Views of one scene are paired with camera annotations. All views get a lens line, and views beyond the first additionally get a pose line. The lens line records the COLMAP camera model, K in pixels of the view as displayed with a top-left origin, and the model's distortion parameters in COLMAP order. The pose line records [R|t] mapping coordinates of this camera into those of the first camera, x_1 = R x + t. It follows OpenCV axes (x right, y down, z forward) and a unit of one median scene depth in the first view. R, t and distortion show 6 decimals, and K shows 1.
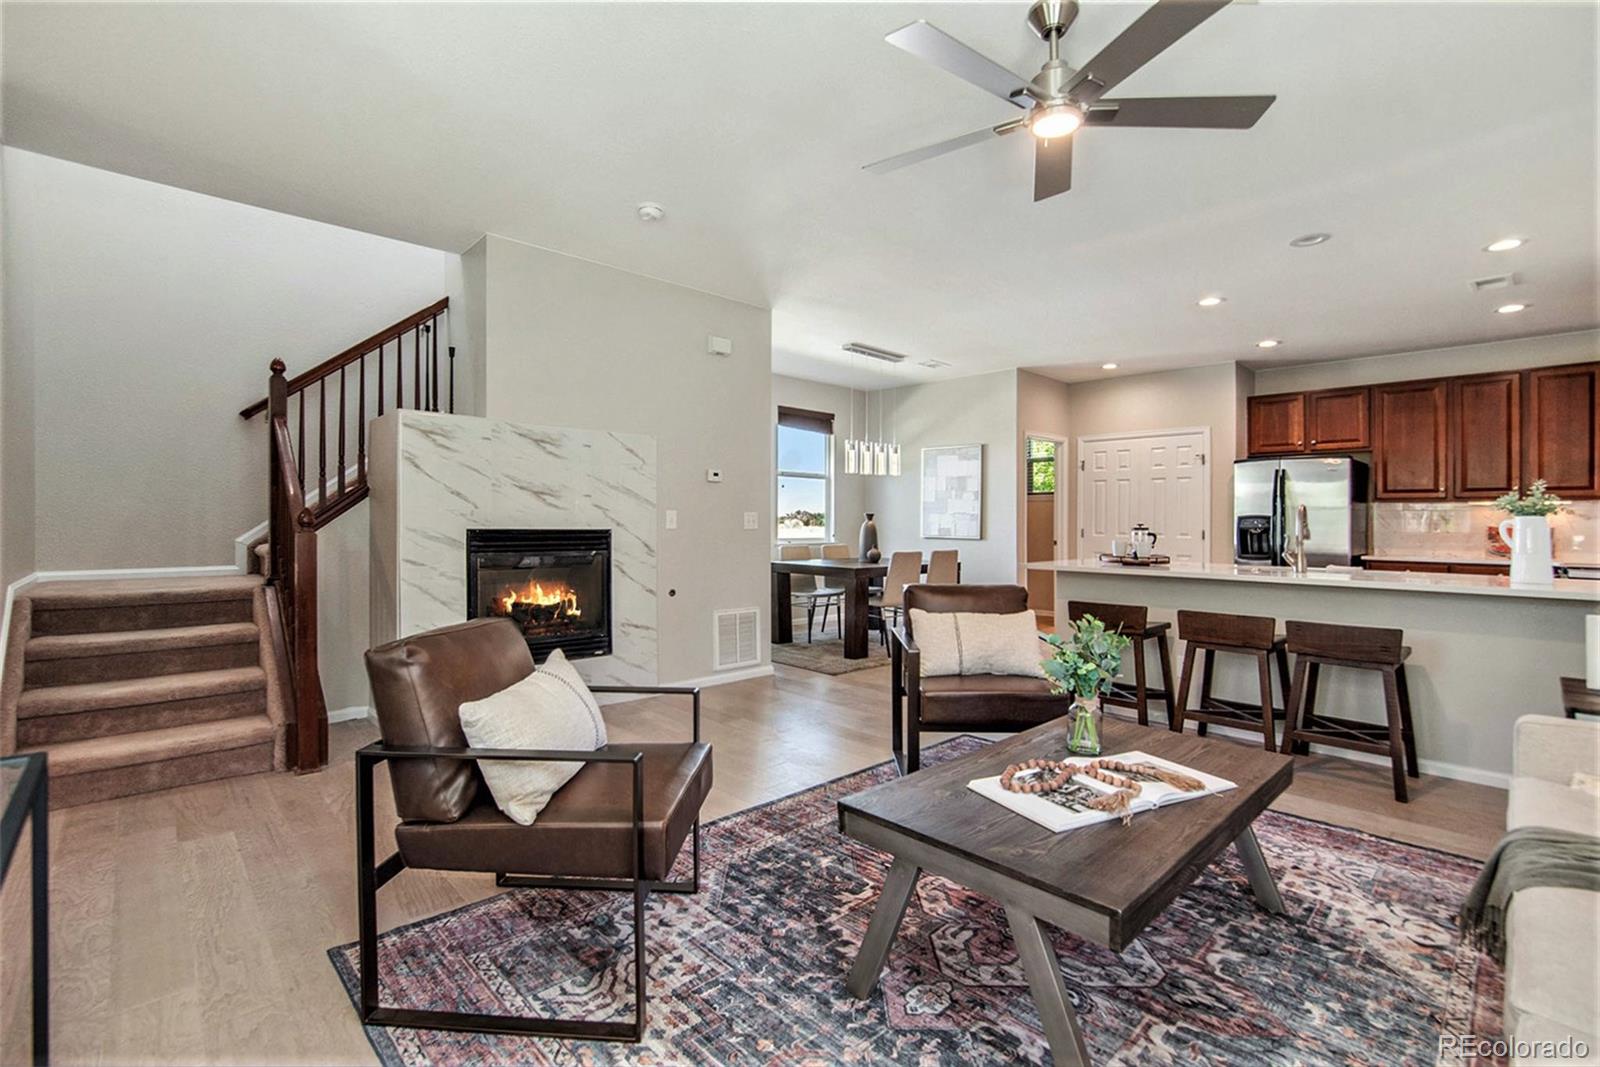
lens RADIAL K [[721.7, 0, 735.8], [0, 721.7, 609.5], [0, 0, 1]] dist [-0.025990, 0.005510]
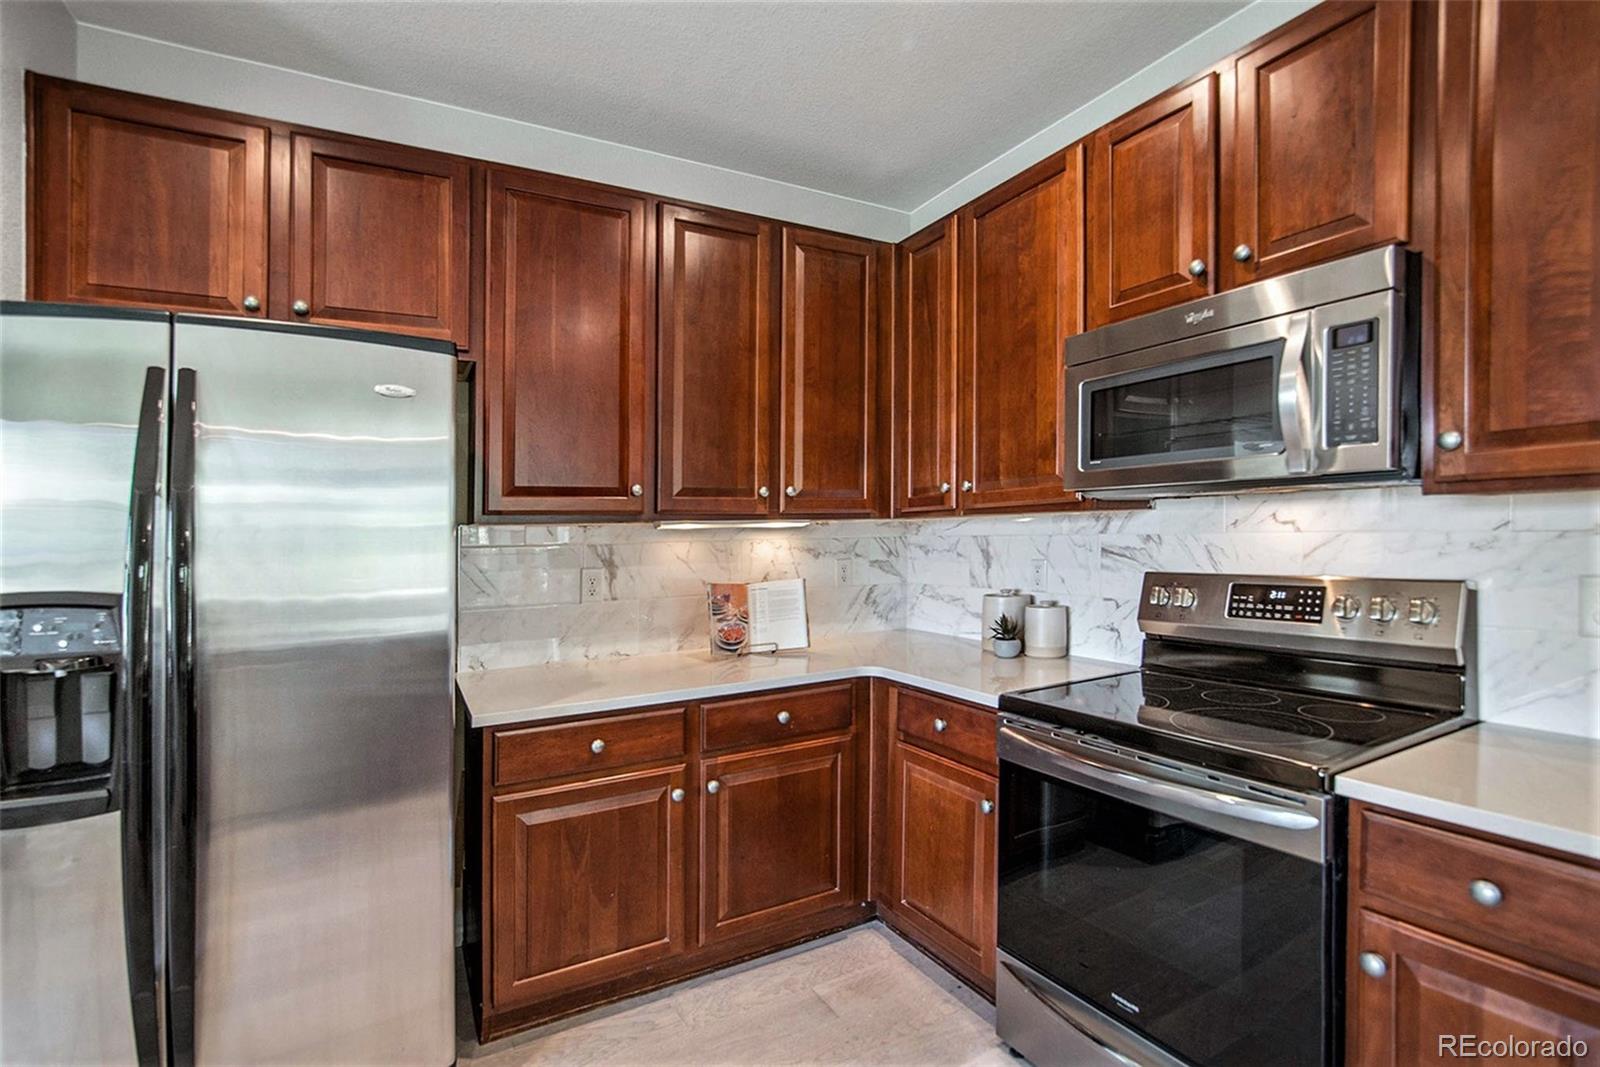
lens RADIAL K [[721.7, 0, 816.3], [0, 721.7, 429.2], [0, 0, 1]] dist [-0.025990, 0.005510]
pose [[0.190562, 0.126864, 0.973443, 0.560527], [0.134779, 0.978843, -0.153952, -0.113048], [-0.972379, 0.160537, 0.169432, 0.730730]]
